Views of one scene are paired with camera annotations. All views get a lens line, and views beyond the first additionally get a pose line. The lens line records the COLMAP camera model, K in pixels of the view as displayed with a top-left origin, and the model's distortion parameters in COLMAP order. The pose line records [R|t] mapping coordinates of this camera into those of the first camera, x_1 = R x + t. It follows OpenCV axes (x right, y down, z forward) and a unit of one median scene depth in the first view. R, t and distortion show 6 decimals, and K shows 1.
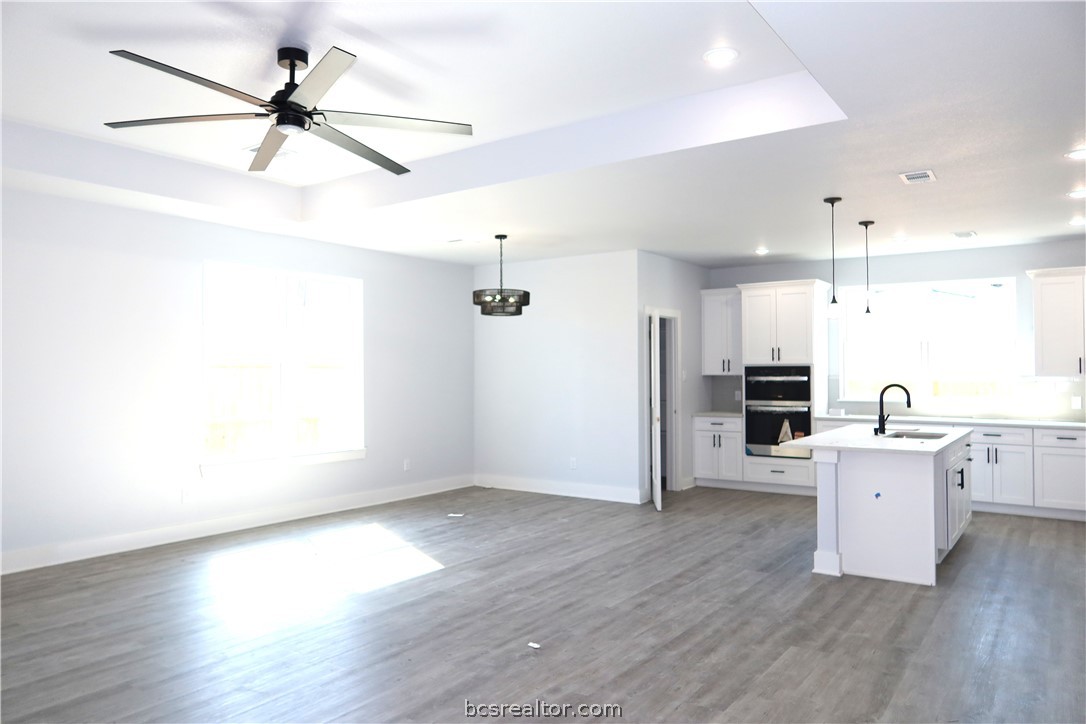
lens RADIAL K [[749.5, 0, 540.8], [0, 749.5, 354.2], [0, 0, 1]] dist [-0.015719, 0.002364]
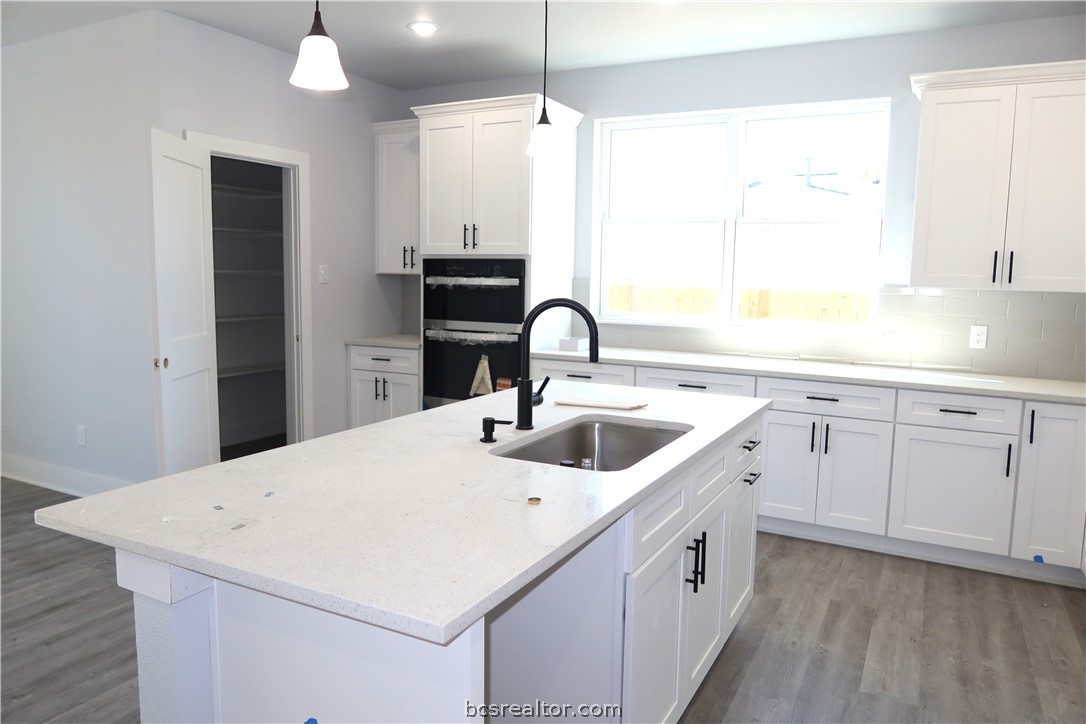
lens RADIAL K [[749.5, 0, 540.8], [0, 749.5, 354.2], [0, 0, 1]] dist [-0.015719, 0.002364]
pose [[0.991298, 0.005002, 0.131540, 0.302359], [-0.022293, 0.991223, 0.130311, 0.013059], [-0.129733, -0.132109, 0.982709, 0.457620]]
